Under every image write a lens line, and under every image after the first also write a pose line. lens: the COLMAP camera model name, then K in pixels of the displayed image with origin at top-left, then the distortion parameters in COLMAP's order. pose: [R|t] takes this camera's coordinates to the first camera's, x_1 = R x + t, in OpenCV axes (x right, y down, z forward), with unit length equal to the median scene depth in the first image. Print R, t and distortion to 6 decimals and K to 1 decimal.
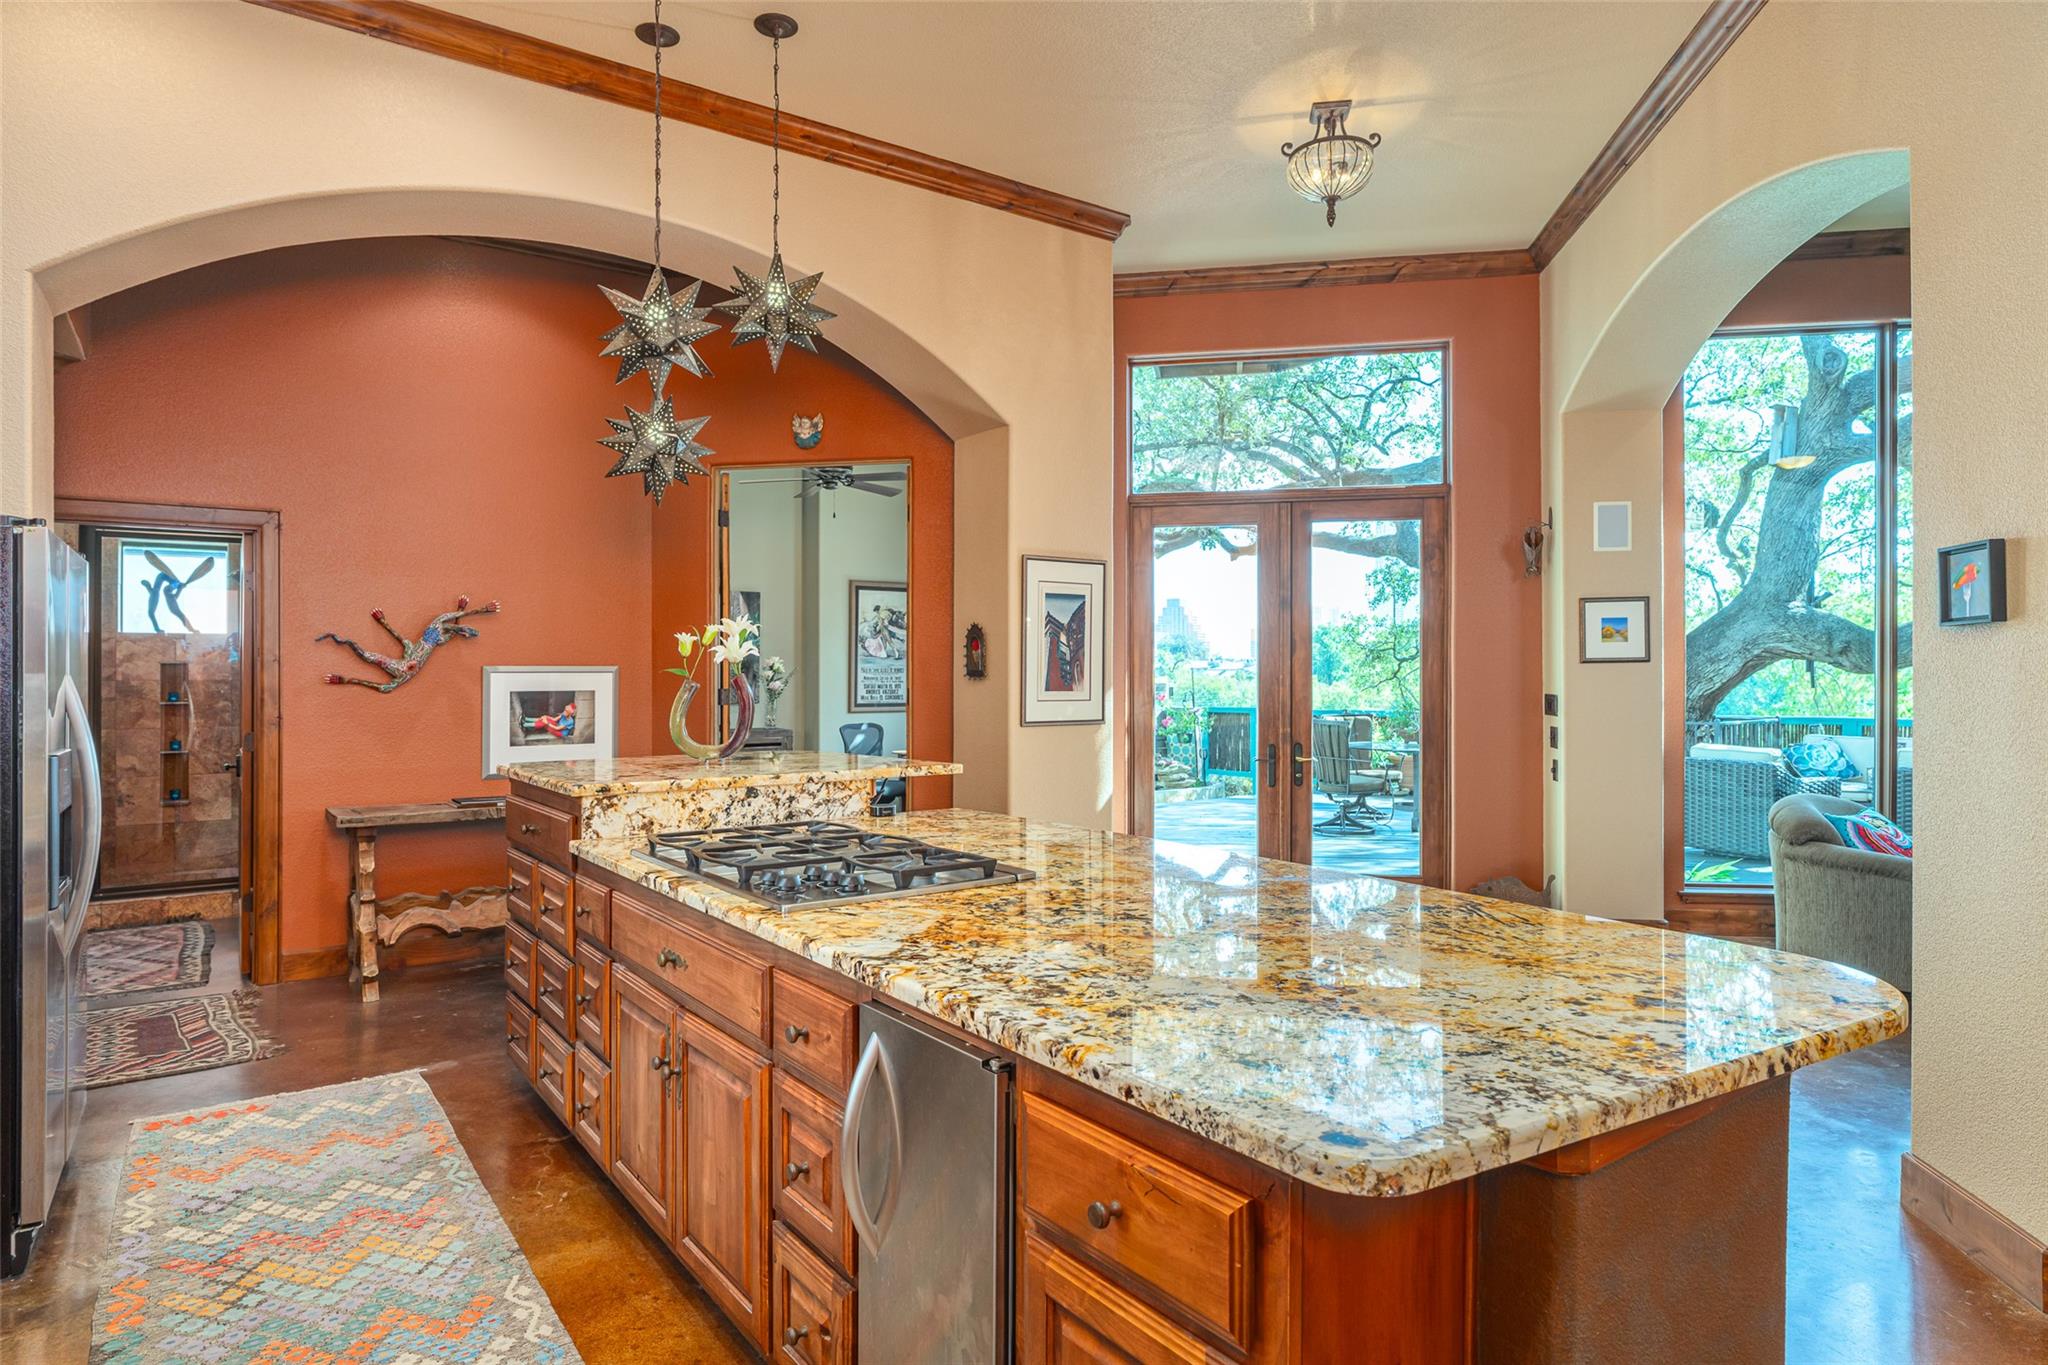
lens RADIAL K [[1161.0, 0, 1014.2], [0, 1161.0, 677.8], [0, 0, 1]] dist [-0.001945, -0.000596]
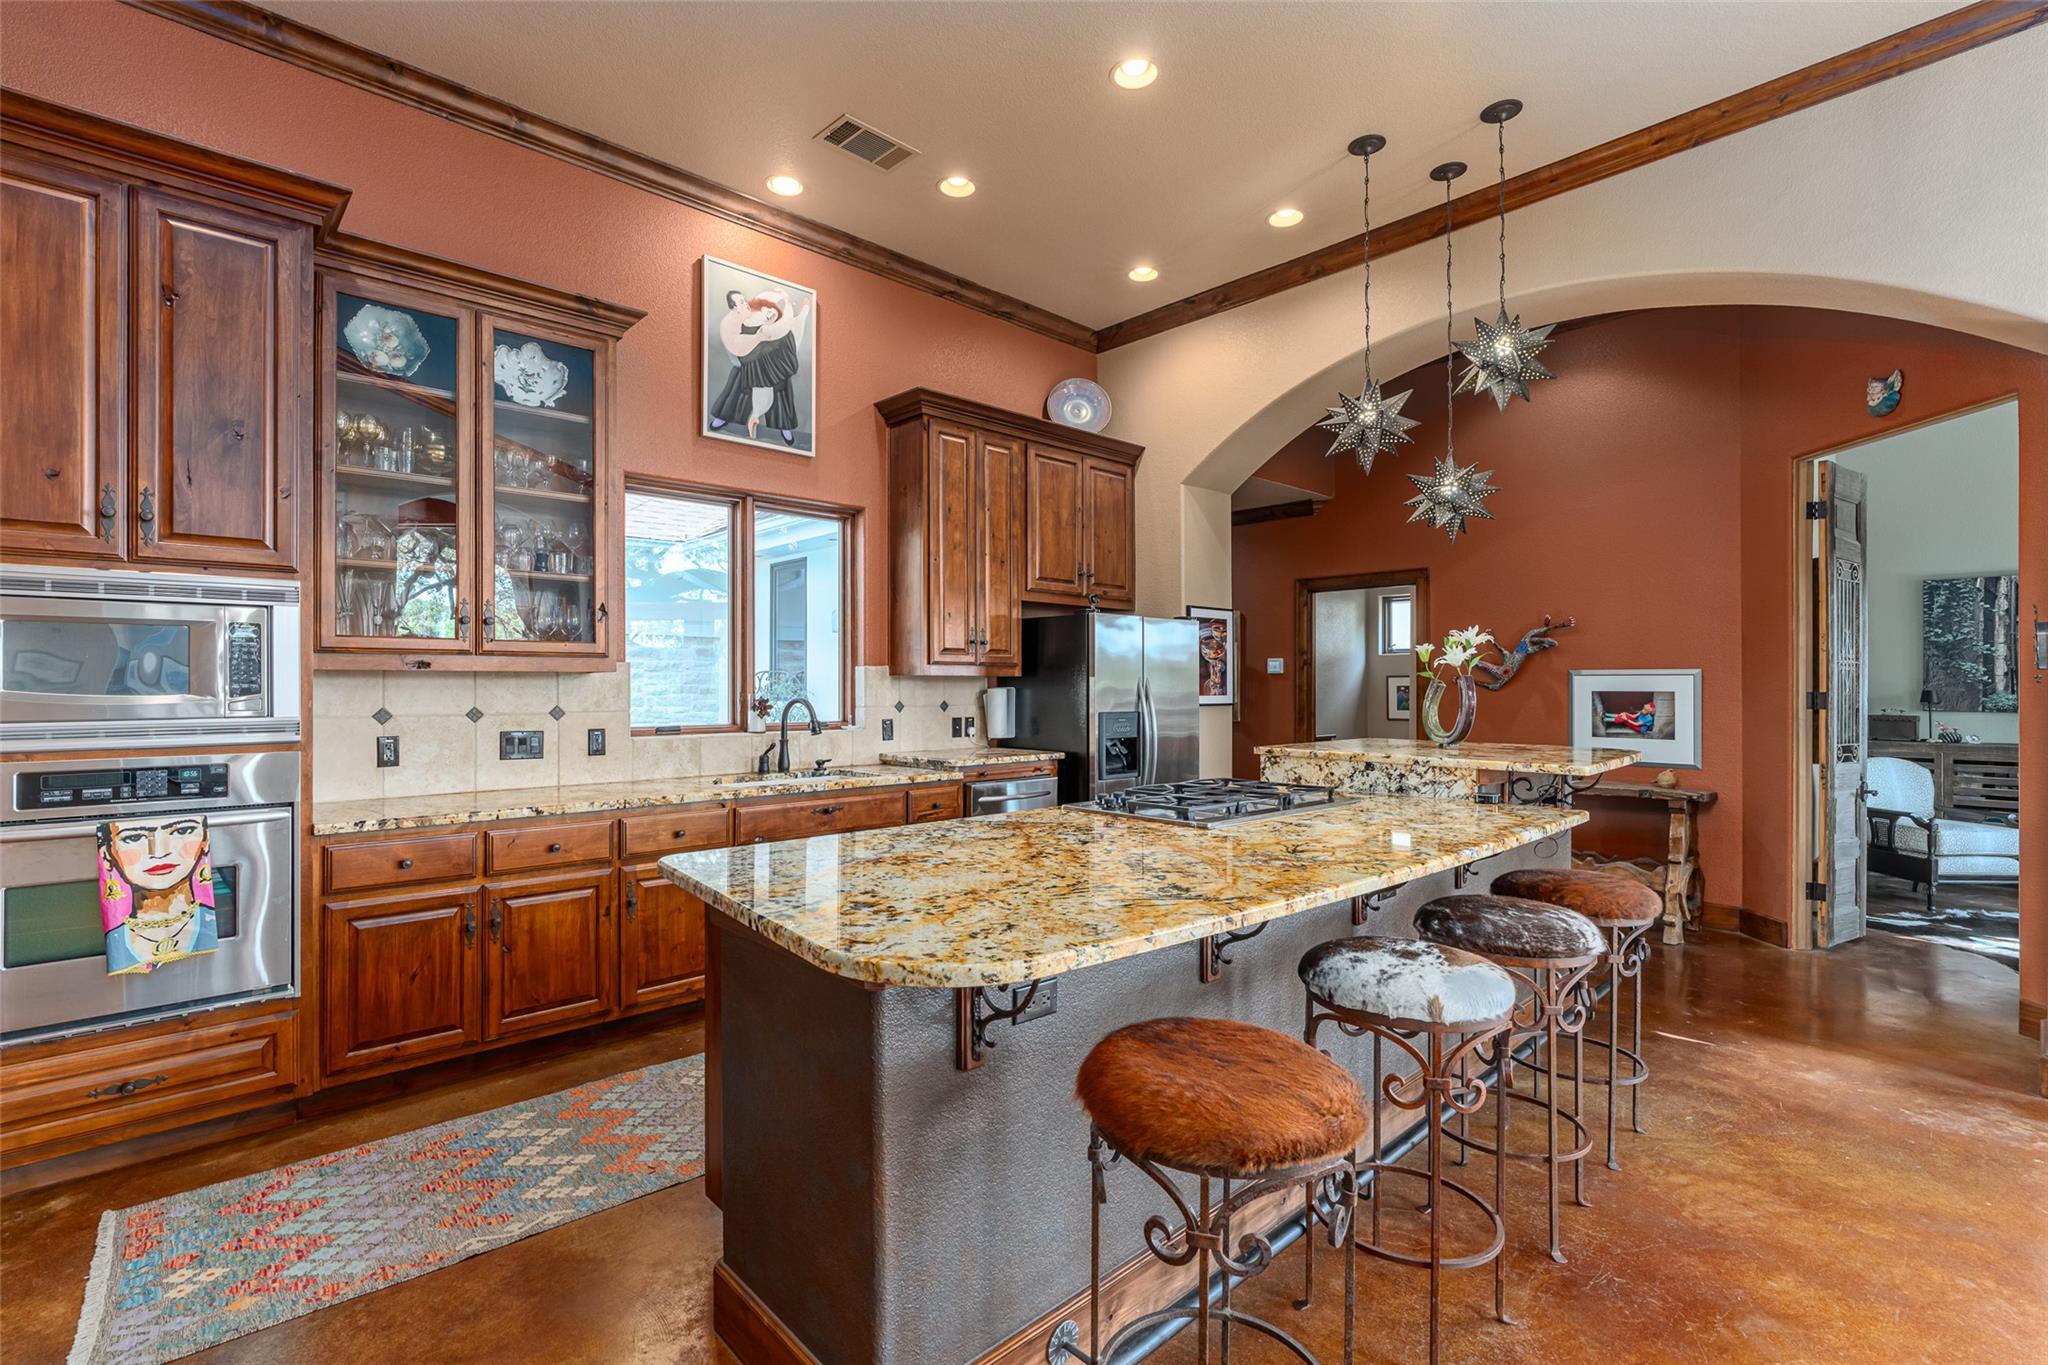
lens RADIAL K [[938.6, 0, 1016.5], [0, 938.6, 680.8], [0, 0, 1]] dist [-0.002615, -0.000237]
pose [[0.130071, 0.002031, -0.991503, 0.621297], [-0.003771, 0.999992, 0.001554, 0.002549], [0.991498, 0.003536, 0.130077, 0.385785]]
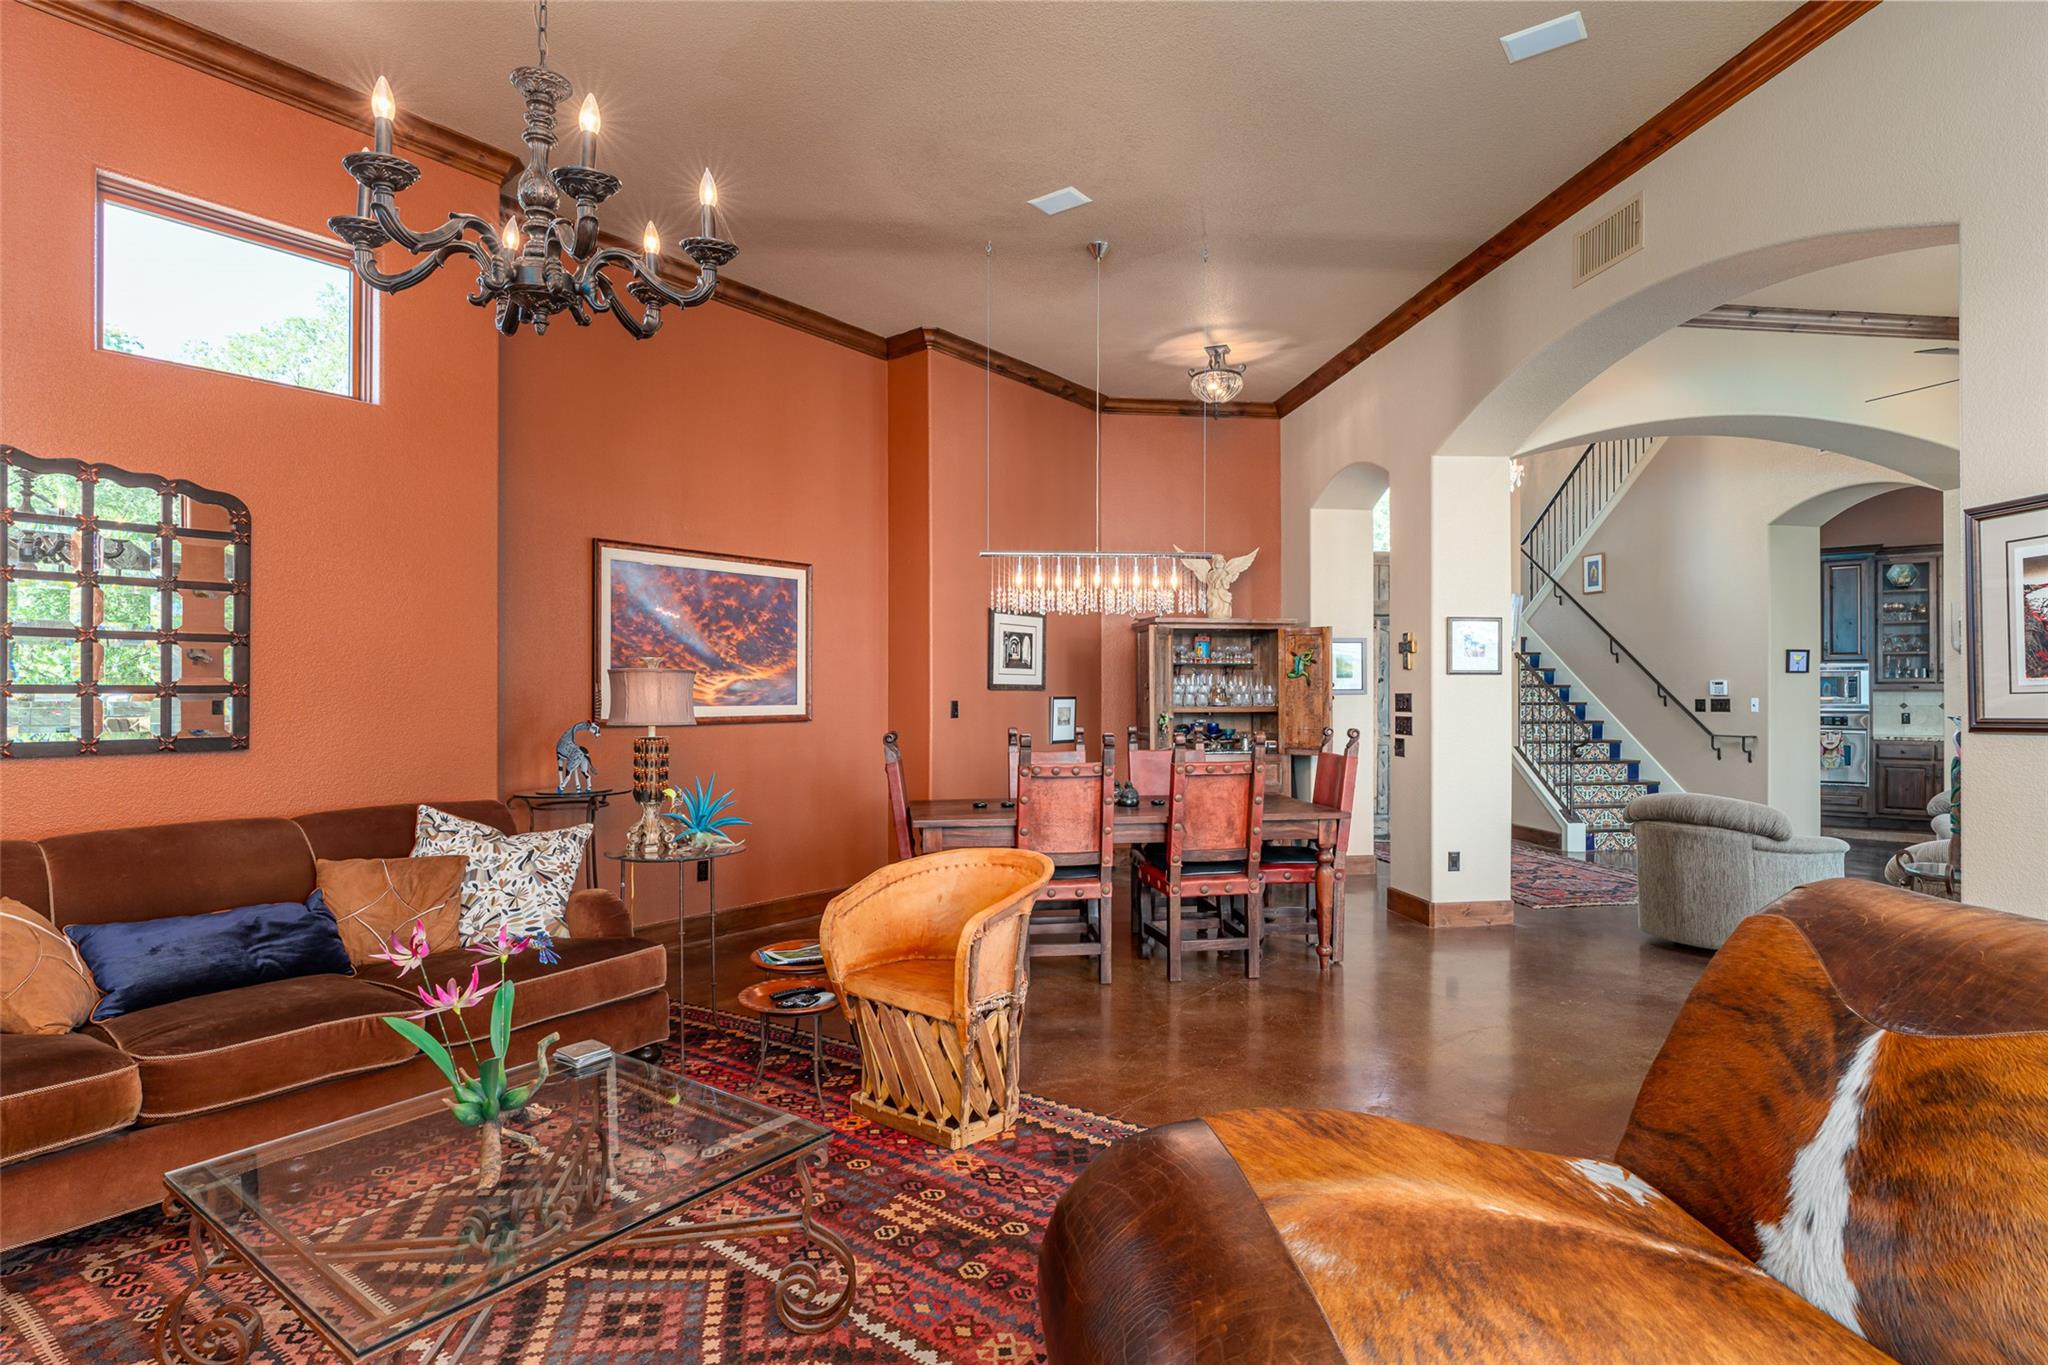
lens RADIAL K [[1040.1, 0, 1029.7], [0, 1040.1, 694.1], [0, 0, 1]] dist [-0.000150, -0.000036]
pose [[-0.949942, 0.000381, -0.312427, 2.214749], [-0.000134, 0.999999, 0.001628, 0.004620], [0.312427, 0.001588, -0.949940, 1.458969]]
